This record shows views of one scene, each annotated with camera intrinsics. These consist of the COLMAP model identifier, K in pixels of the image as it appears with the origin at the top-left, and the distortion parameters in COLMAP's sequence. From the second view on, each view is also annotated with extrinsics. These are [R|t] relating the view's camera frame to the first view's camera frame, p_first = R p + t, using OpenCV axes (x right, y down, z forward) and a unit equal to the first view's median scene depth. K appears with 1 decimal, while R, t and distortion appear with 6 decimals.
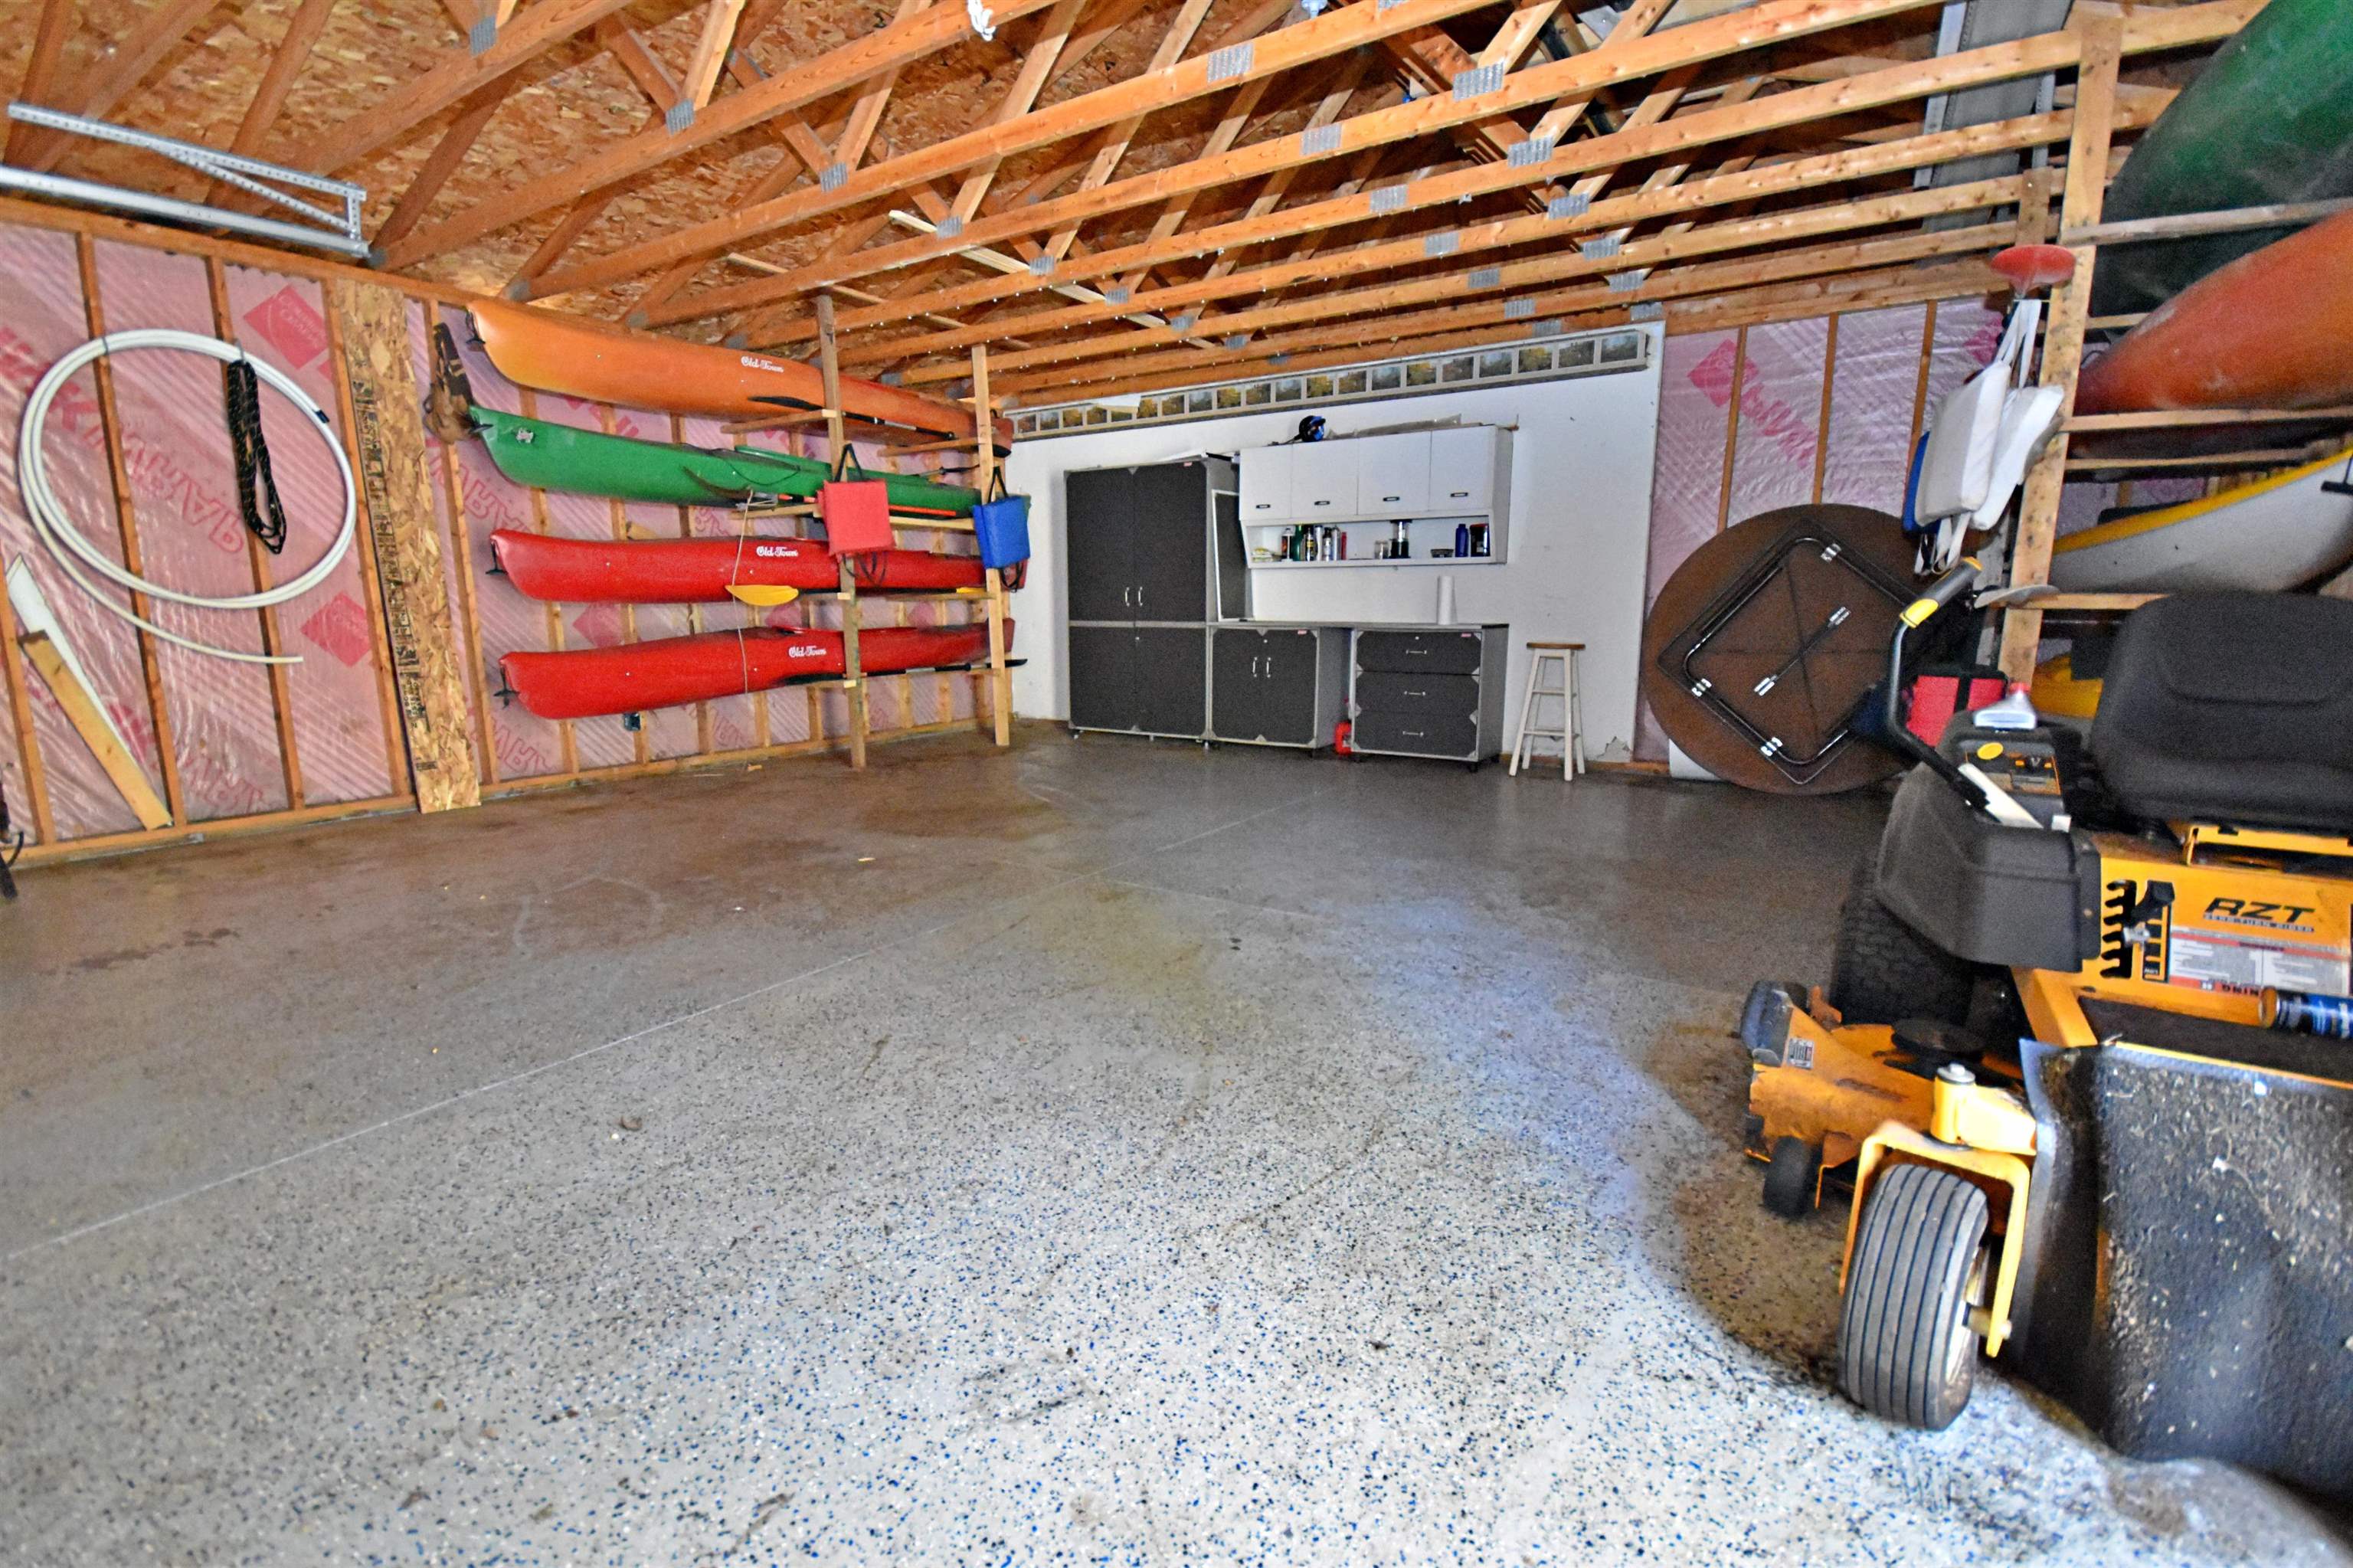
lens RADIAL K [[1041.7, 0, 1171.5], [0, 1041.7, 789.2], [0, 0, 1]] dist [-0.001688, -0.004064]
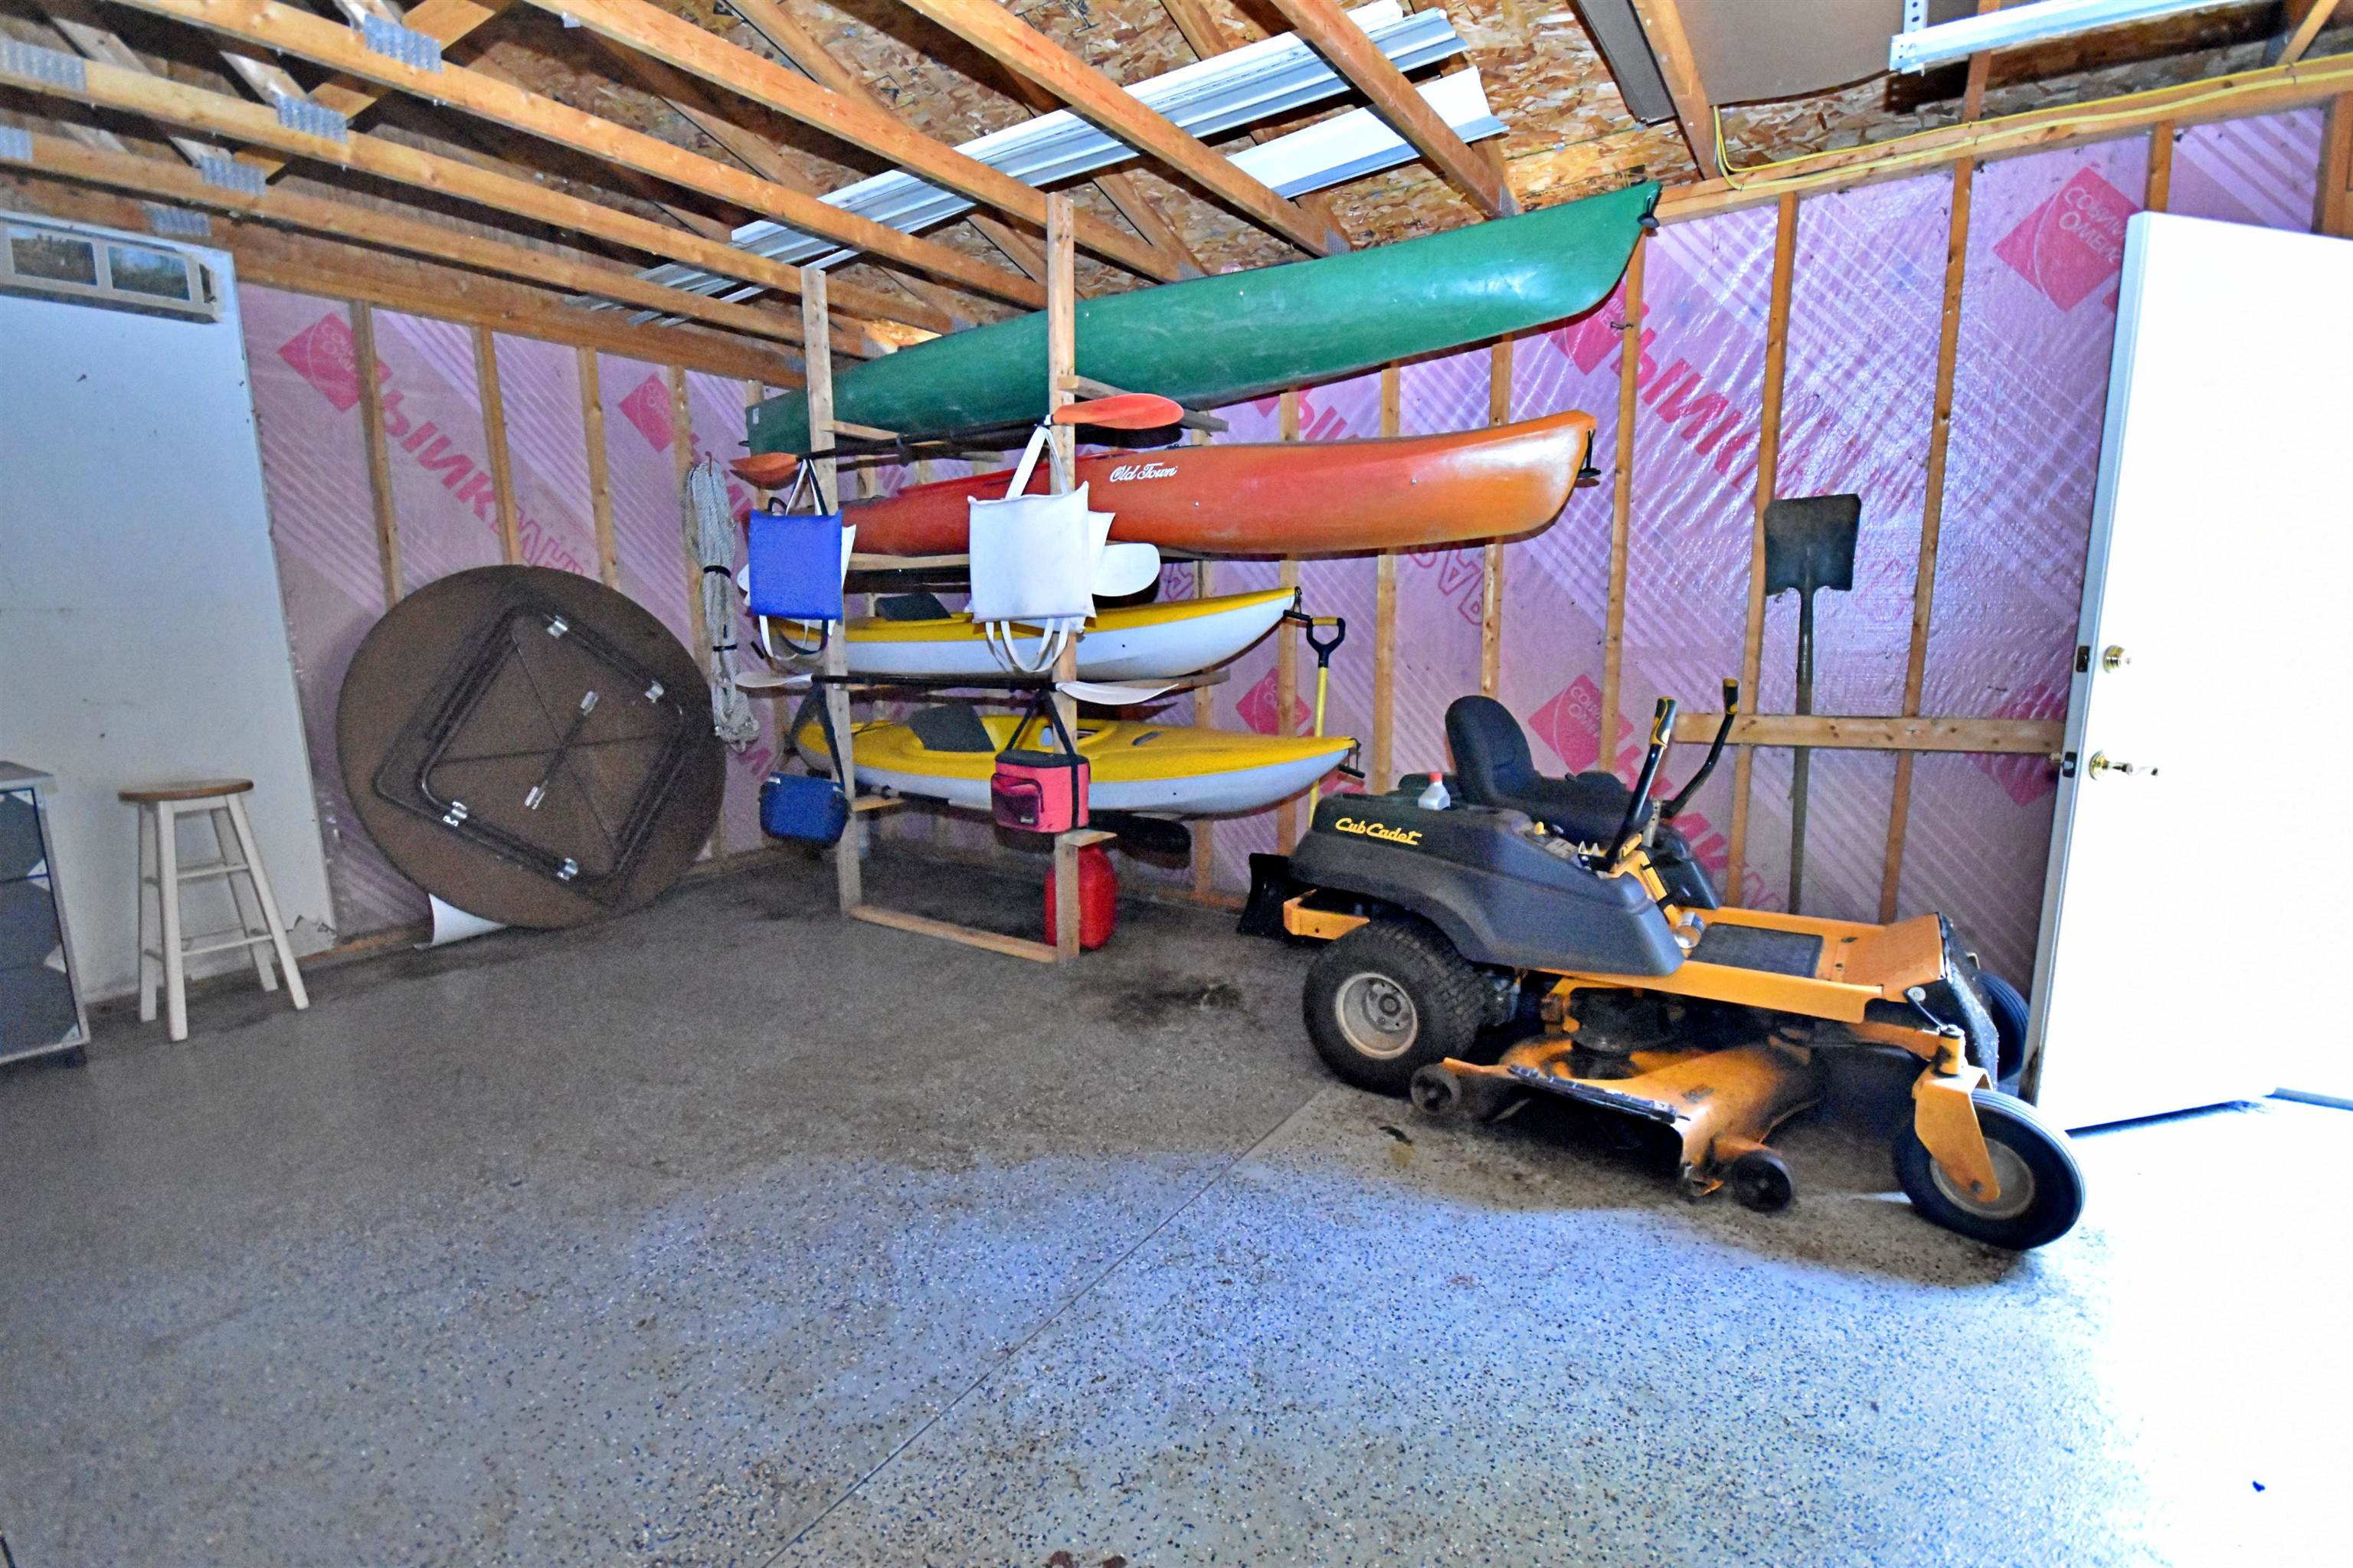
lens RADIAL K [[1041.7, 0, 1176.3], [0, 1041.7, 788.0], [0, 0, 1]] dist [-0.001688, -0.004064]
pose [[0.009688, -0.161908, 0.986758, -0.191534], [0.190544, 0.969022, 0.157127, -0.140011], [-0.981631, 0.186499, 0.040238, 0.514230]]
